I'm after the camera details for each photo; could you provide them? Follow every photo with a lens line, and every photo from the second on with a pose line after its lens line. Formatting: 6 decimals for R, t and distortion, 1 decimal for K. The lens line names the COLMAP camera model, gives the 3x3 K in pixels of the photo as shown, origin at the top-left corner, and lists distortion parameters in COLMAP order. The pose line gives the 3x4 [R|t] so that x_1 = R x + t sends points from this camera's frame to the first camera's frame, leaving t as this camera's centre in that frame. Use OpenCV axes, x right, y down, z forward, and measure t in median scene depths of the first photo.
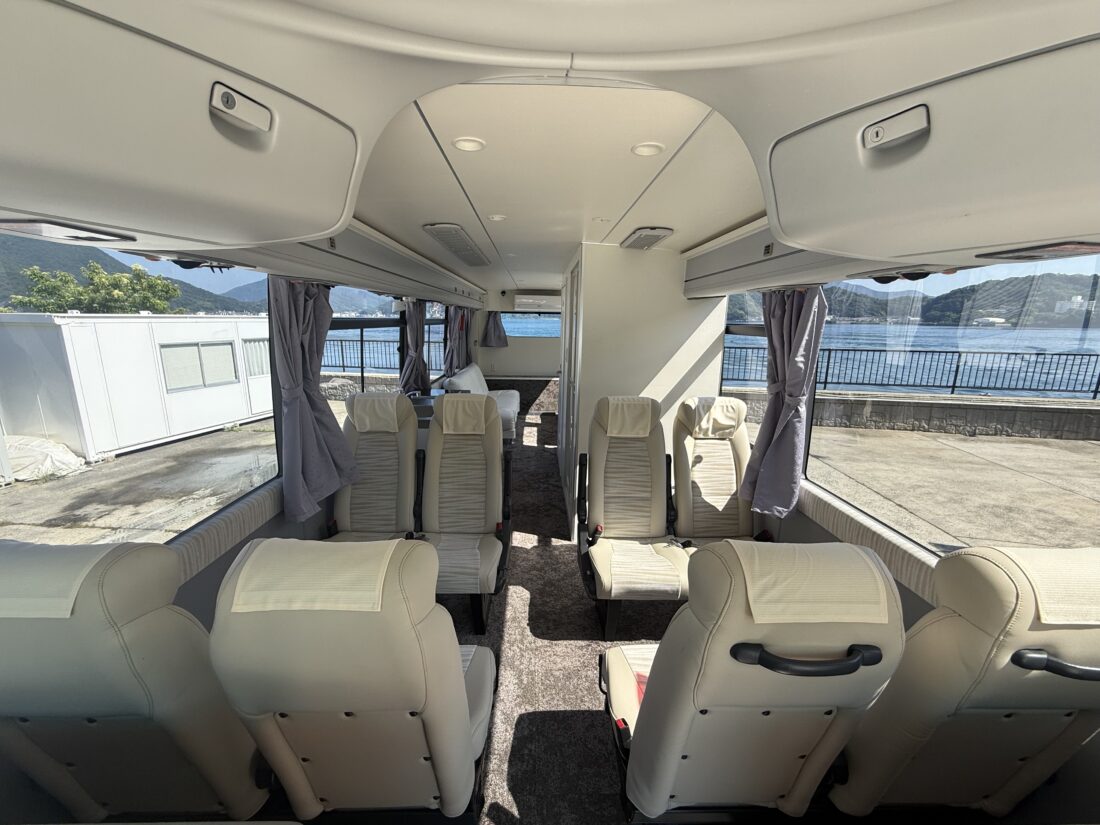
lens RADIAL K [[438.6, 0, 547.4], [0, 438.6, 412.9], [0, 0, 1]] dist [-0.002135, 0.000321]
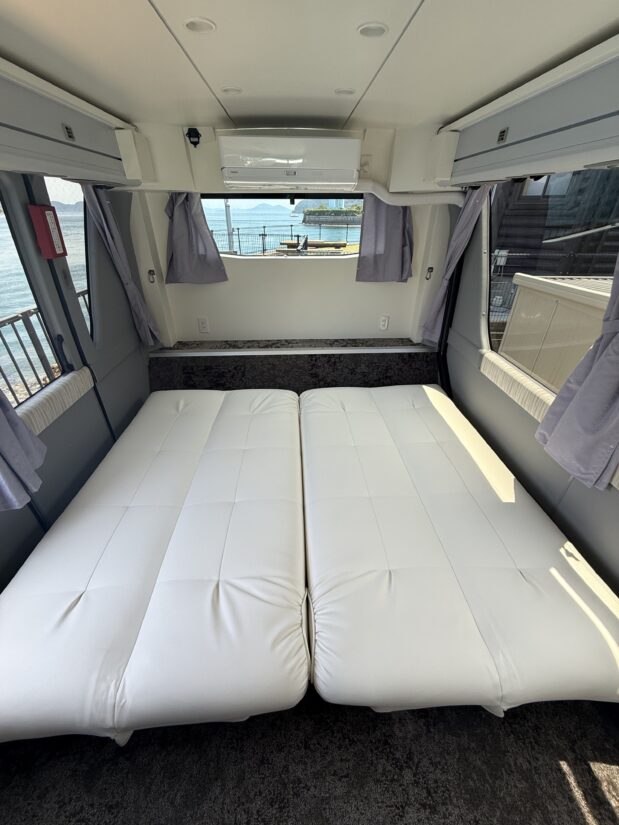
lens RADIAL K [[329.0, 0, 310.5], [0, 329.0, 409.9], [0, 0, 1]] dist [-0.002135, 0.000321]
pose [[0.999496, -0.027499, 0.015835, -0.032667], [0.020894, 0.945889, 0.323817, -0.407376], [-0.023883, -0.323323, 0.945987, 1.912840]]
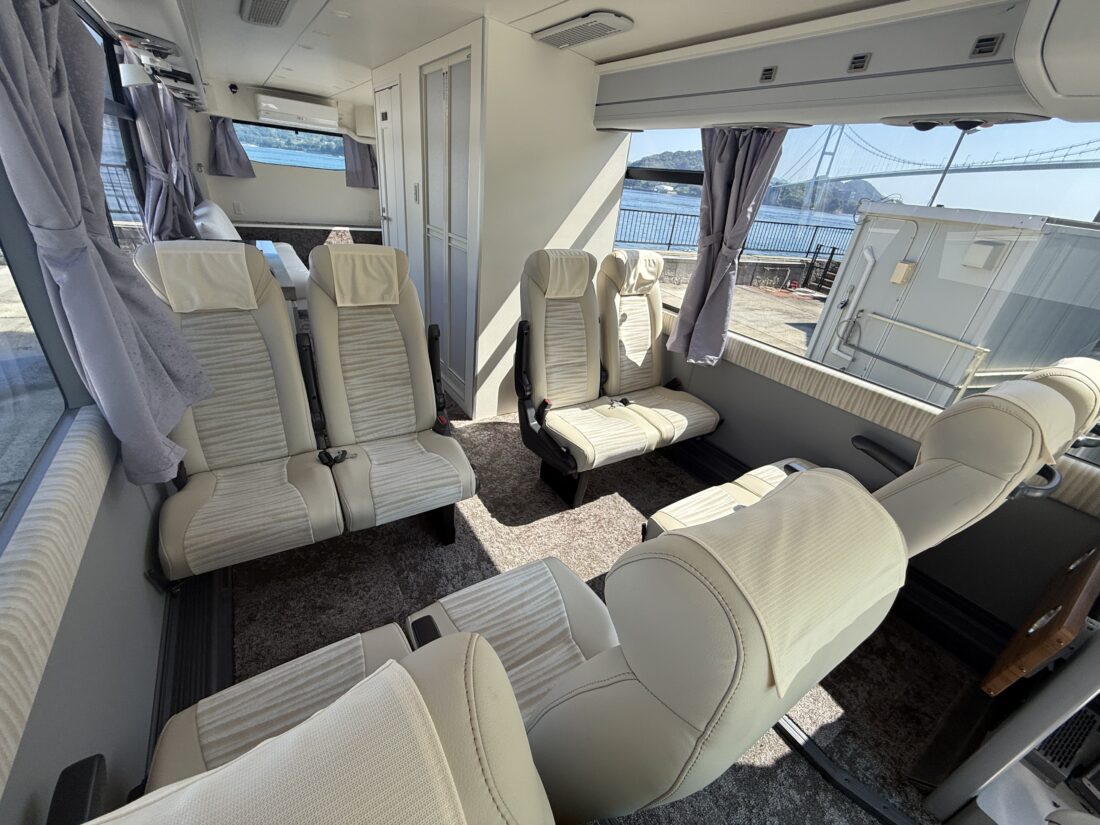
lens RADIAL K [[438.6, 0, 547.4], [0, 438.6, 412.9], [0, 0, 1]] dist [-0.002135, 0.000321]
pose [[0.852210, -0.180436, 0.491101, -0.319463], [0.021120, 0.949749, 0.312299, -0.001729], [-0.522773, -0.255772, 0.813197, 0.232608]]
